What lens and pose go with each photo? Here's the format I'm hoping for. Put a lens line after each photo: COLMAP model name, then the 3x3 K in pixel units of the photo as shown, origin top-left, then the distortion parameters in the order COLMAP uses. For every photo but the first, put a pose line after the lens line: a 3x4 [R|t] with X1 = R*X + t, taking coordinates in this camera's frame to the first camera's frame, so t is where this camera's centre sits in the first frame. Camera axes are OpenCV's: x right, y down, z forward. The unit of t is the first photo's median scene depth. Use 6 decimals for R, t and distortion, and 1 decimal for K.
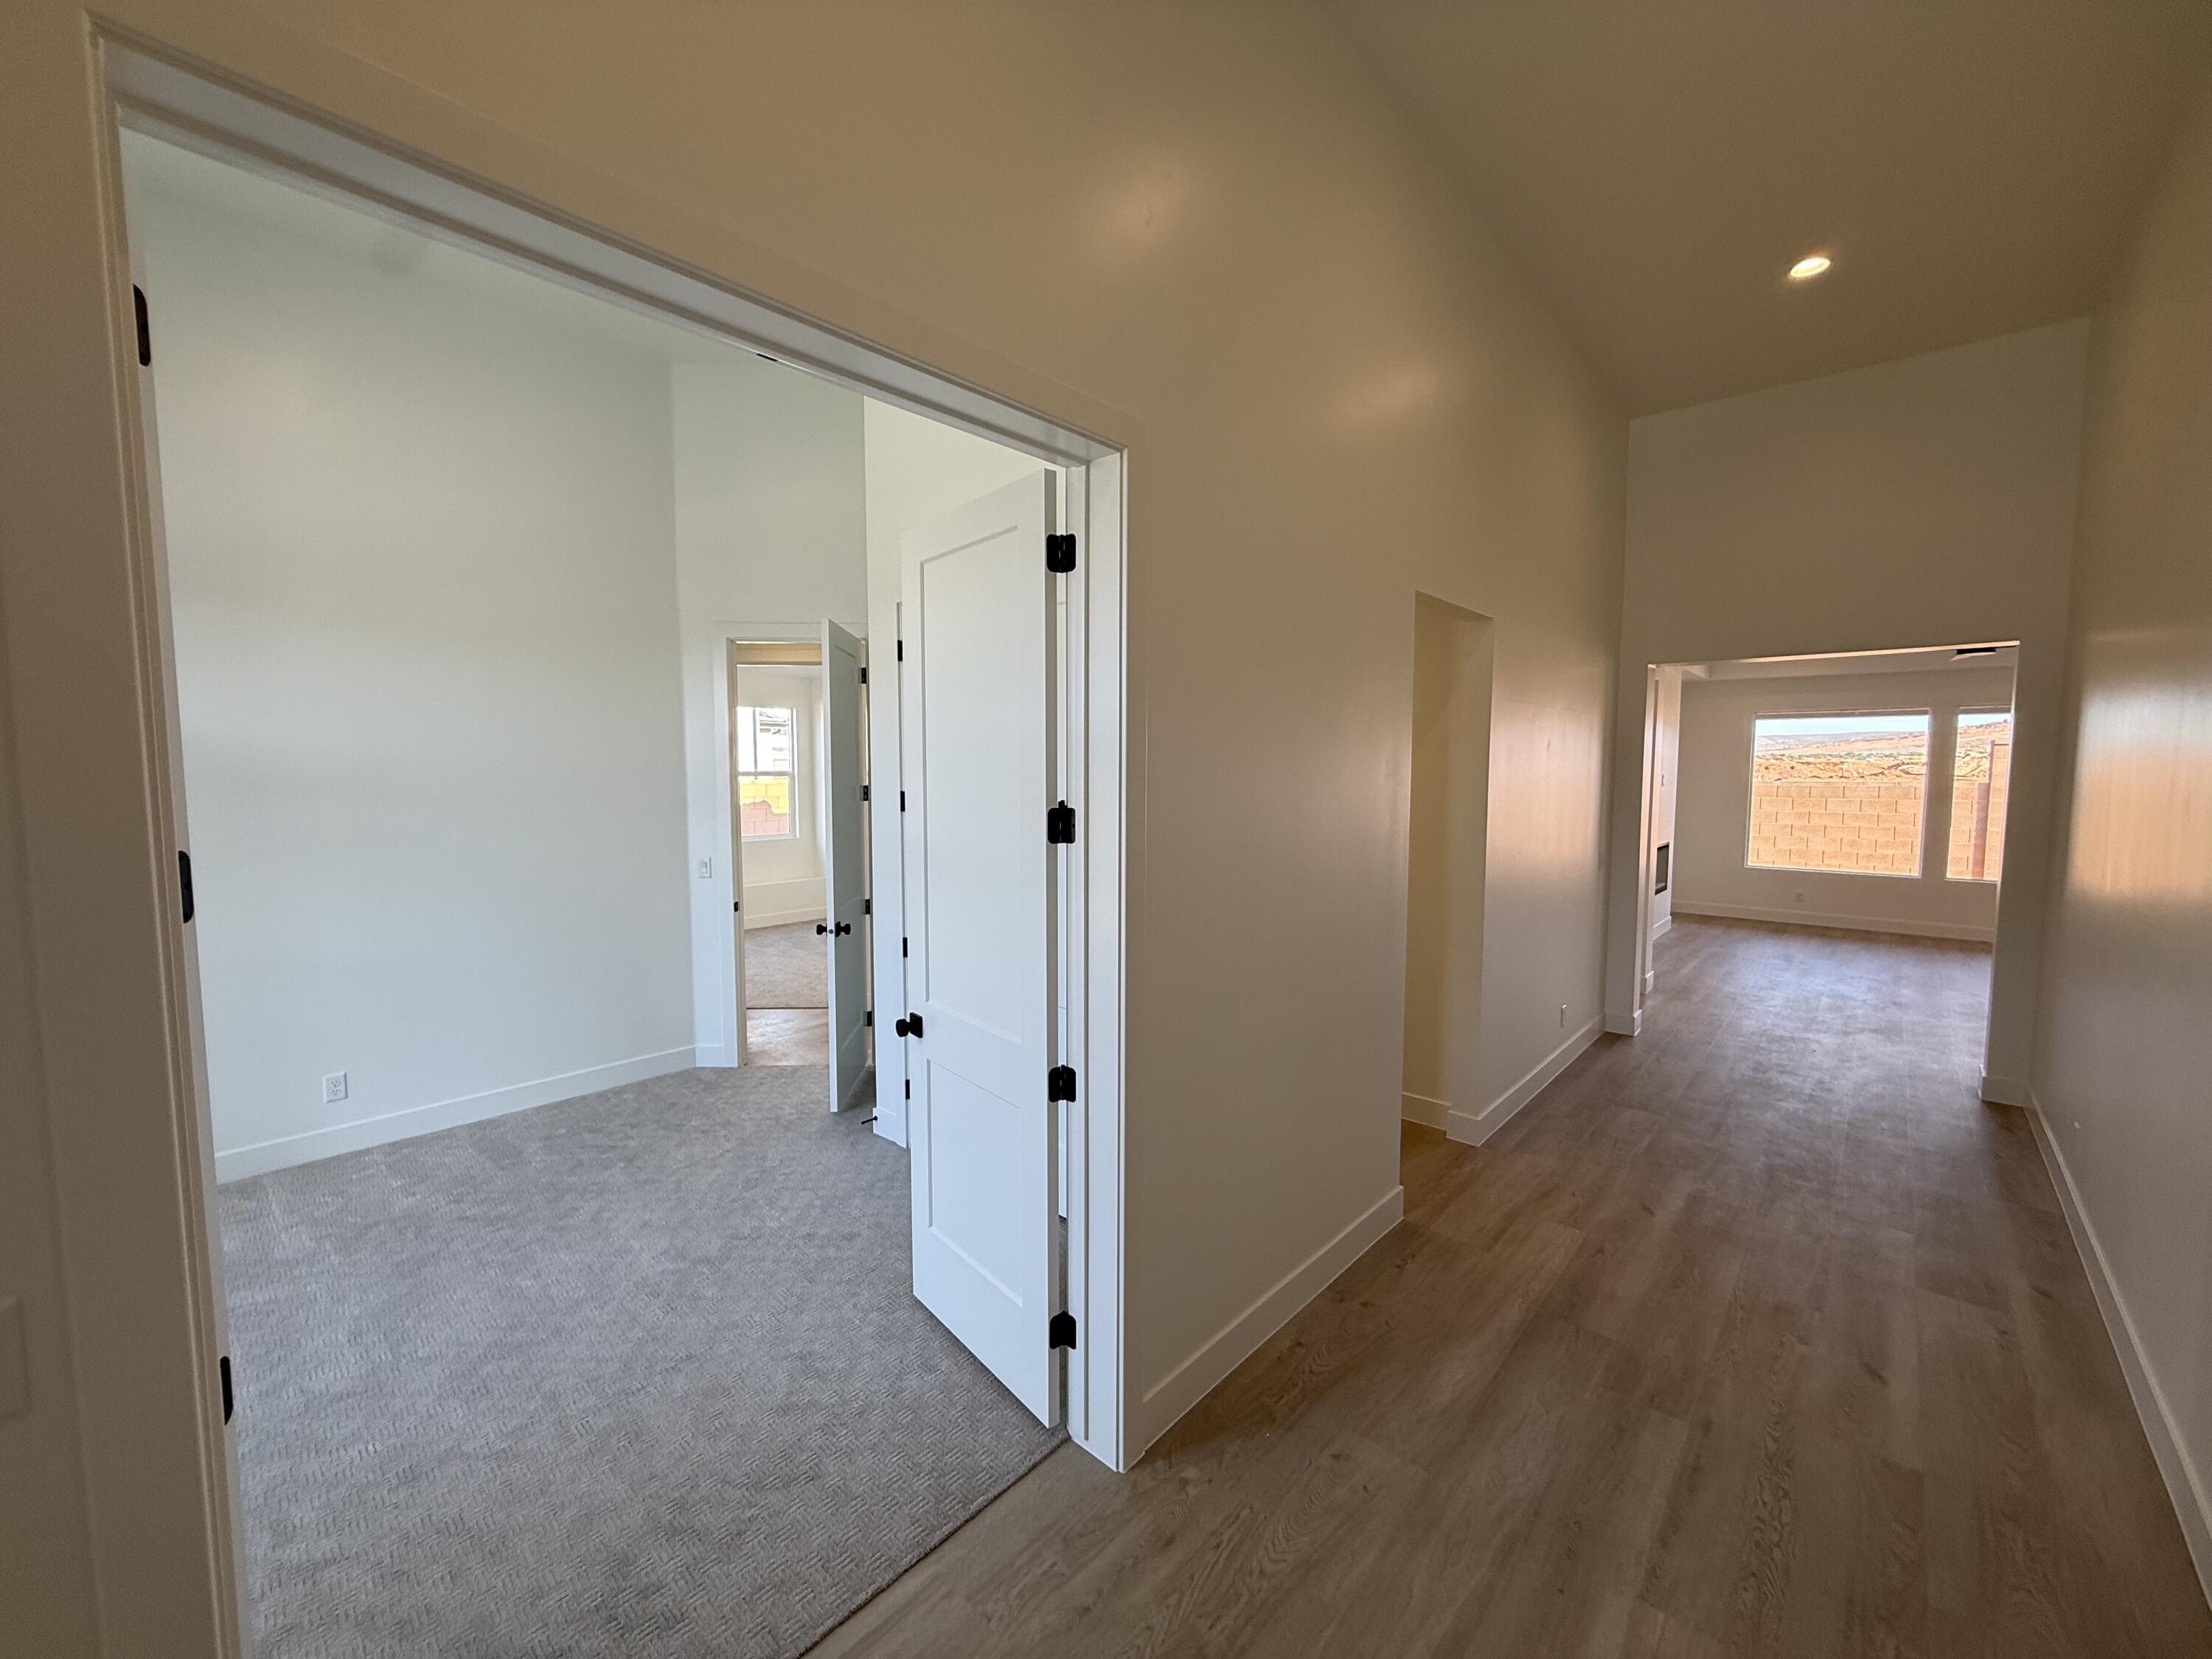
lens RADIAL K [[876.1, 0, 1112.1], [0, 876.1, 831.2], [0, 0, 1]] dist [-0.000333, -0.000028]
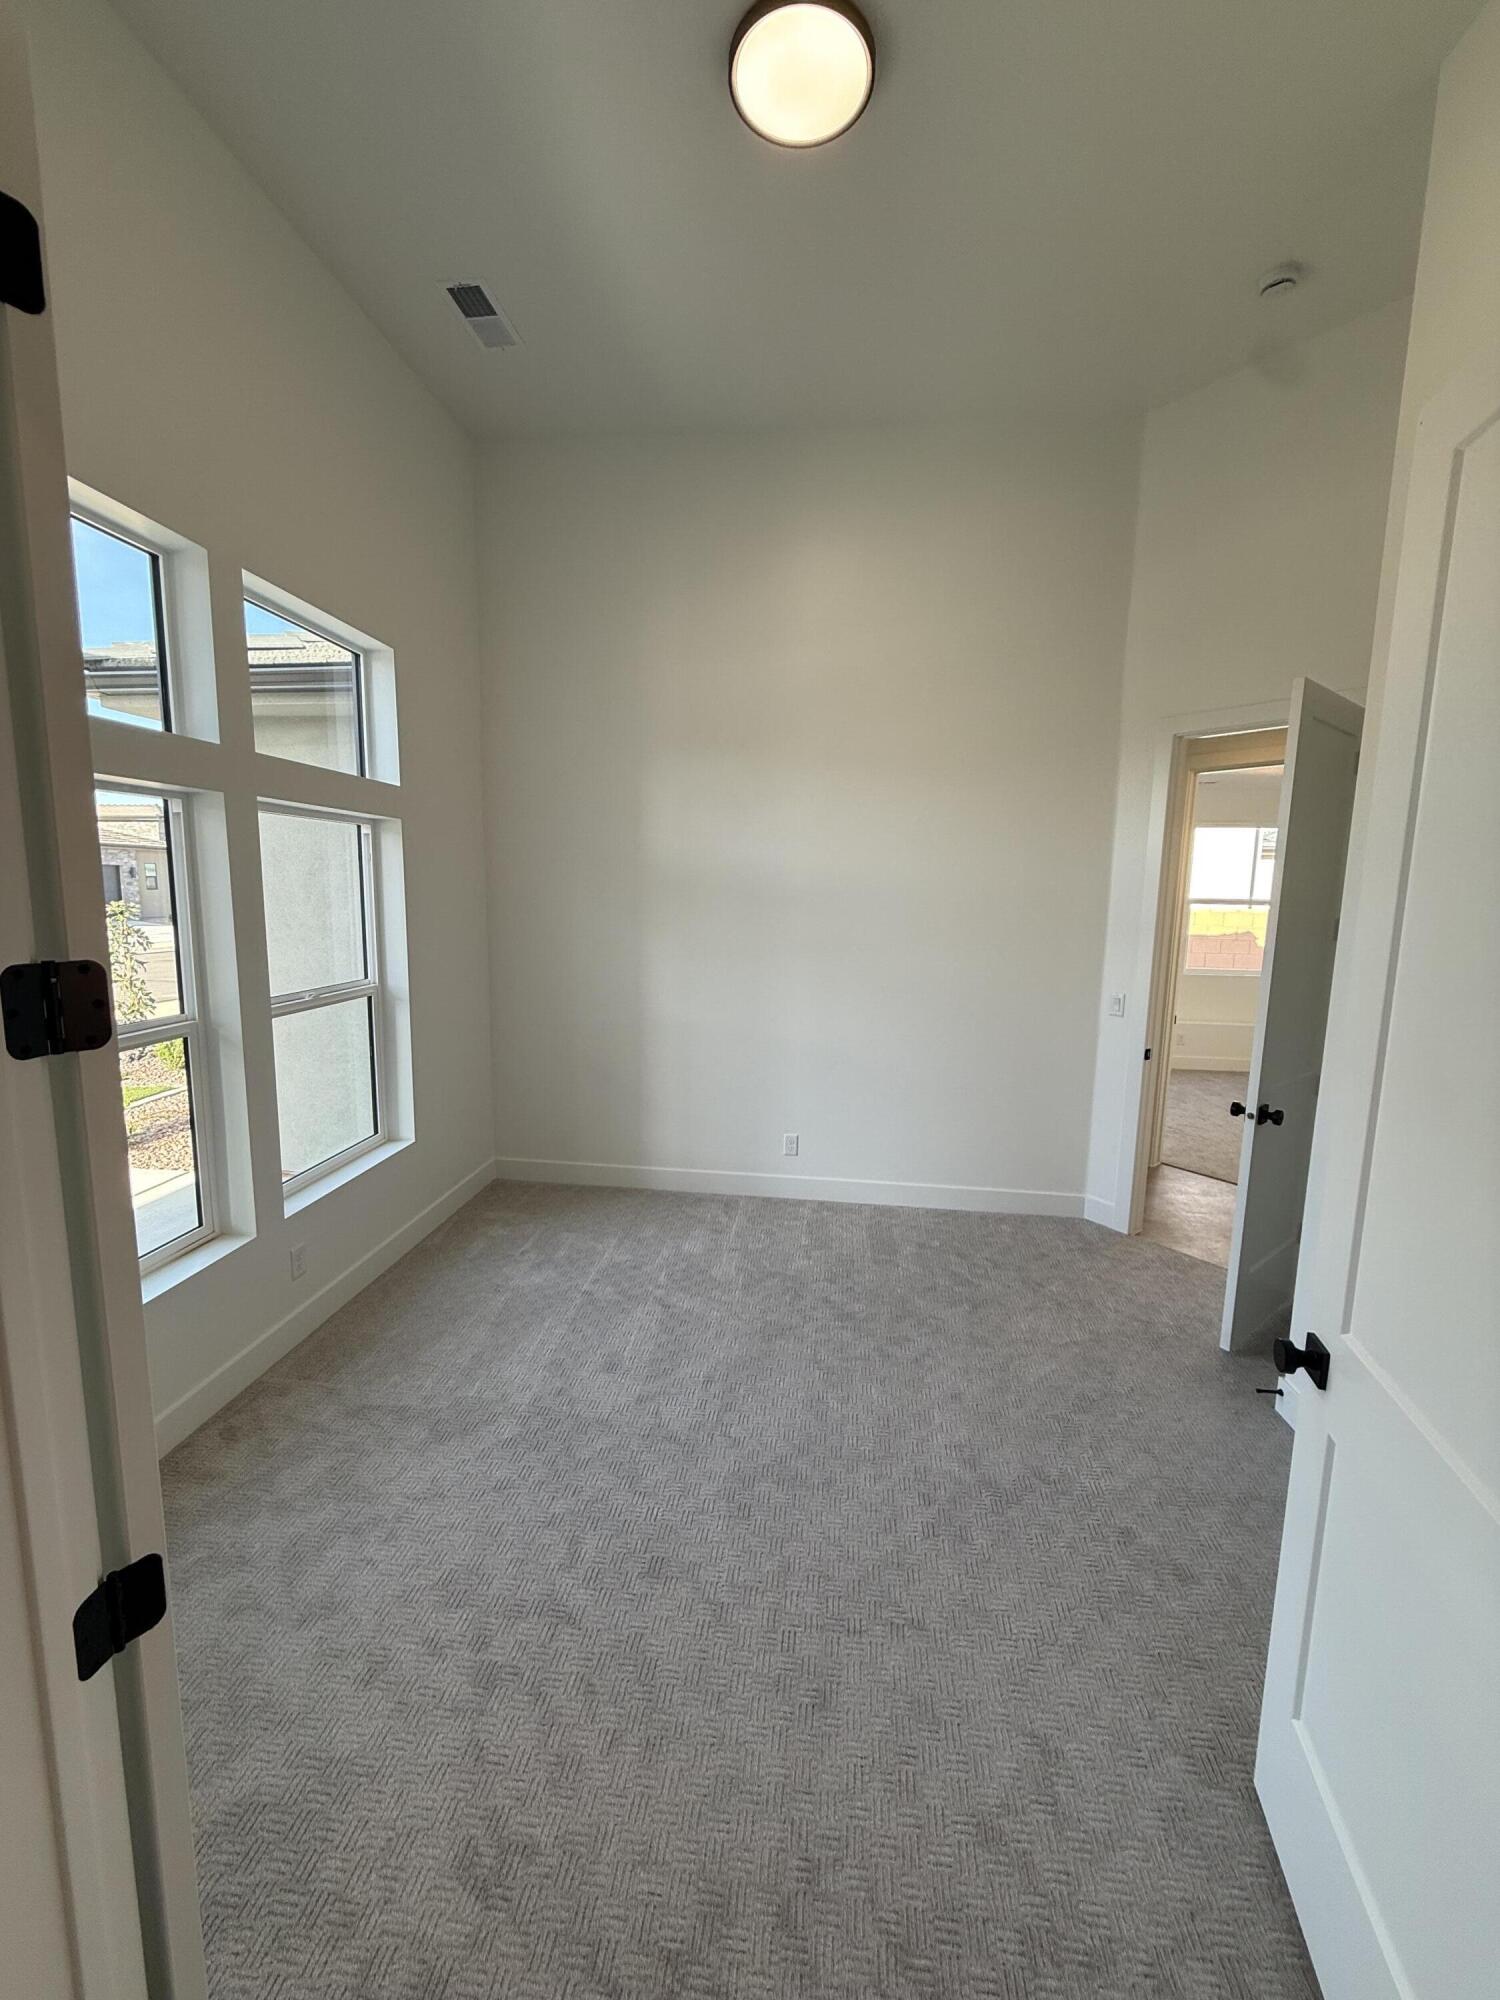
lens RADIAL K [[792.1, 0, 741.3], [0, 792.1, 992.4], [0, 0, 1]] dist [-0.000333, -0.000028]
pose [[0.565909, 0.117768, -0.816013, -0.035829], [-0.077126, 0.992967, 0.089818, -0.017440], [0.820852, 0.012107, 0.571012, 0.299573]]
